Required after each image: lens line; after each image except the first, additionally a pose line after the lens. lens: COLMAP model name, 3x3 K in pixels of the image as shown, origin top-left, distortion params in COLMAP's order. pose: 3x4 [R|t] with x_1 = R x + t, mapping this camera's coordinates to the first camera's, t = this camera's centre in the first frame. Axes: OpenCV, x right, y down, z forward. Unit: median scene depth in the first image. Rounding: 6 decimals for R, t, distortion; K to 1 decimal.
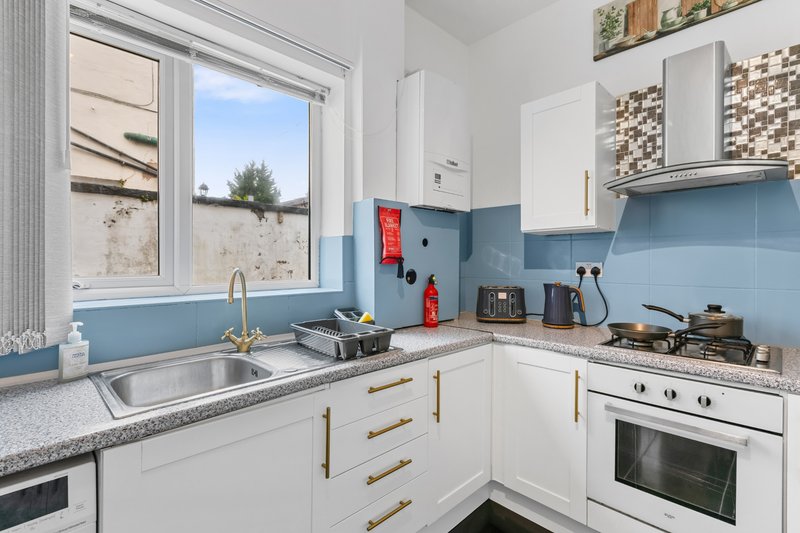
lens RADIAL K [[376.6, 0, 399.4], [0, 376.6, 265.5], [0, 0, 1]] dist [0.003253, -0.000775]
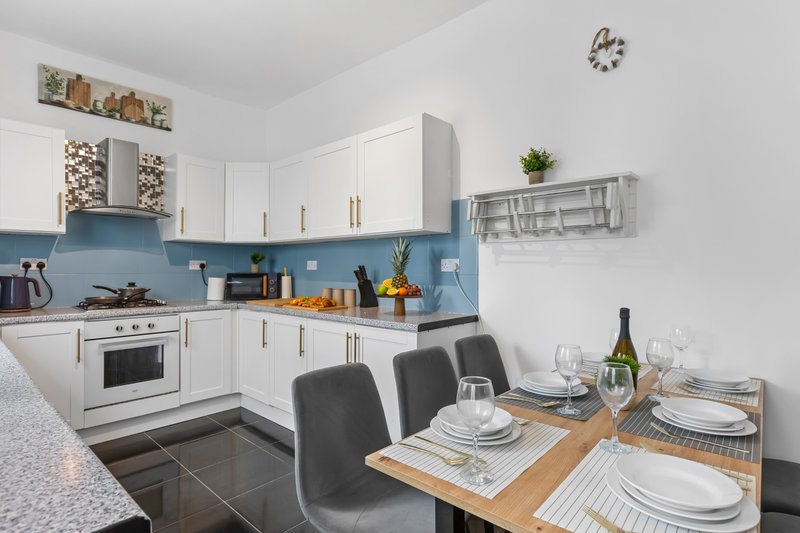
lens RADIAL K [[404.4, 0, 395.7], [0, 404.4, 266.6], [0, 0, 1]] dist [0.005871, -0.000967]
pose [[-0.042063, 0.001812, 0.999113, -1.007262], [0.005435, 0.999984, -0.001584, 0.030743], [-0.999100, 0.005364, -0.042072, -0.171847]]
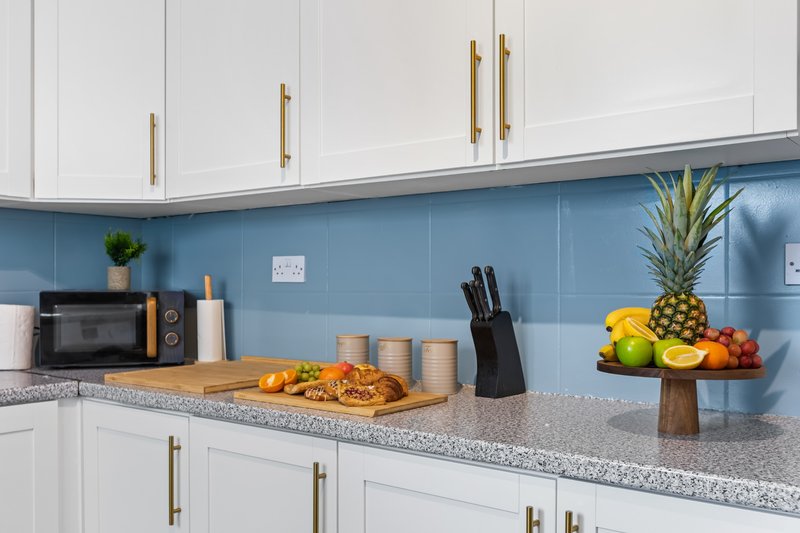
lens RADIAL K [[770.4, 0, 395.9], [0, 770.4, 296.2], [0, 0, 1]] dist [0.004111, 0.000000]
pose [[-0.116654, -0.019798, 0.992975, -0.380665], [0.005664, 0.999772, 0.020599, 0.039412], [-0.993156, 0.008027, -0.116516, 0.114074]]
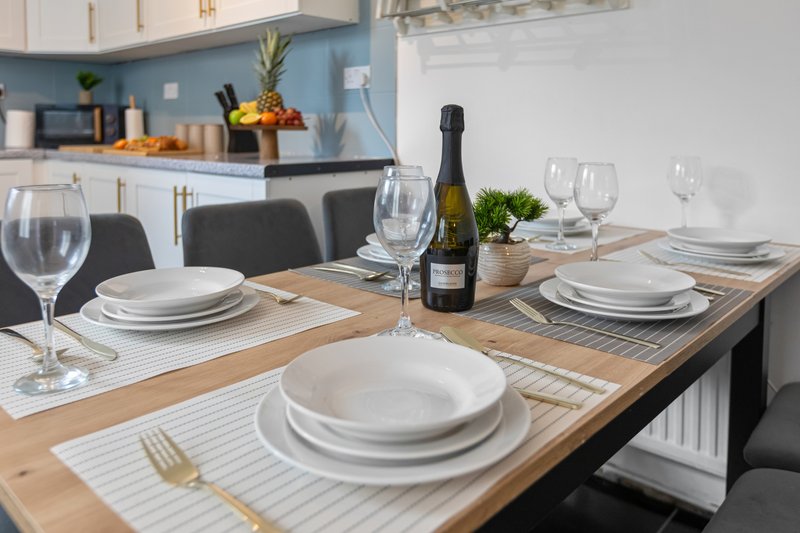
lens RADIAL K [[614.0, 0, 392.1], [0, 614.0, 159.7], [0, 0, 1]] dist [0.003714, -0.010250]
pose [[-0.033459, -0.056749, 0.997828, -0.898862], [0.003374, 0.998375, 0.056893, 0.120250], [-0.999434, 0.005270, -0.033213, -0.440097]]
